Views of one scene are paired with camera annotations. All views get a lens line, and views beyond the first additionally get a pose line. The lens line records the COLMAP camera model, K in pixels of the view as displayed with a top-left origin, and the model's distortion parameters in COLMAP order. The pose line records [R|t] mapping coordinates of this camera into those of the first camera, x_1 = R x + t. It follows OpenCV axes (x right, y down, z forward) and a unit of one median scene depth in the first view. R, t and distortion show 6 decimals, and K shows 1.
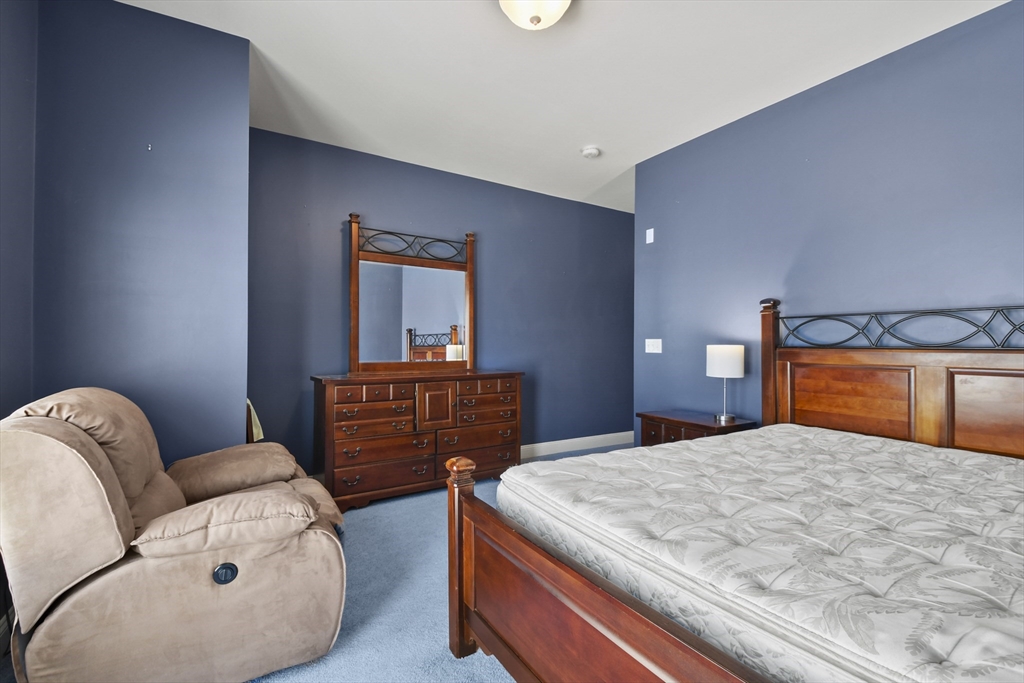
lens RADIAL K [[455.3, 0, 510.9], [0, 455.3, 344.9], [0, 0, 1]] dist [0.000300, -0.000574]
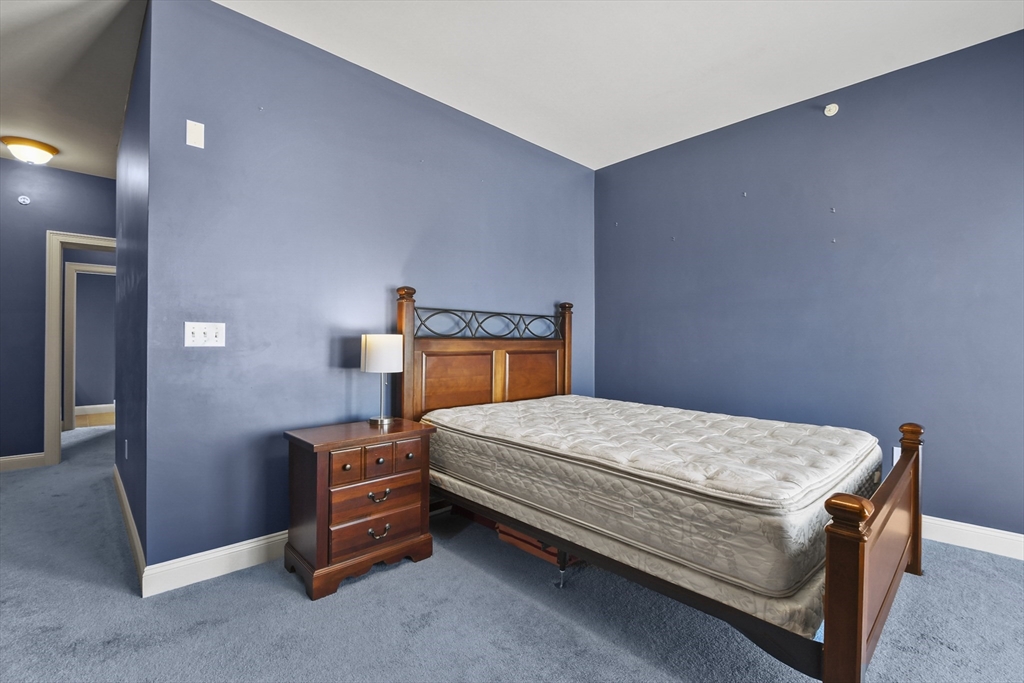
lens RADIAL K [[455.3, 0, 510.9], [0, 455.3, 344.9], [0, 0, 1]] dist [0.000300, -0.000574]
pose [[-0.211886, -0.023865, 0.977003, -0.412799], [-0.014183, 0.999672, 0.021343, -0.002974], [-0.977191, -0.009334, -0.212155, 0.971891]]
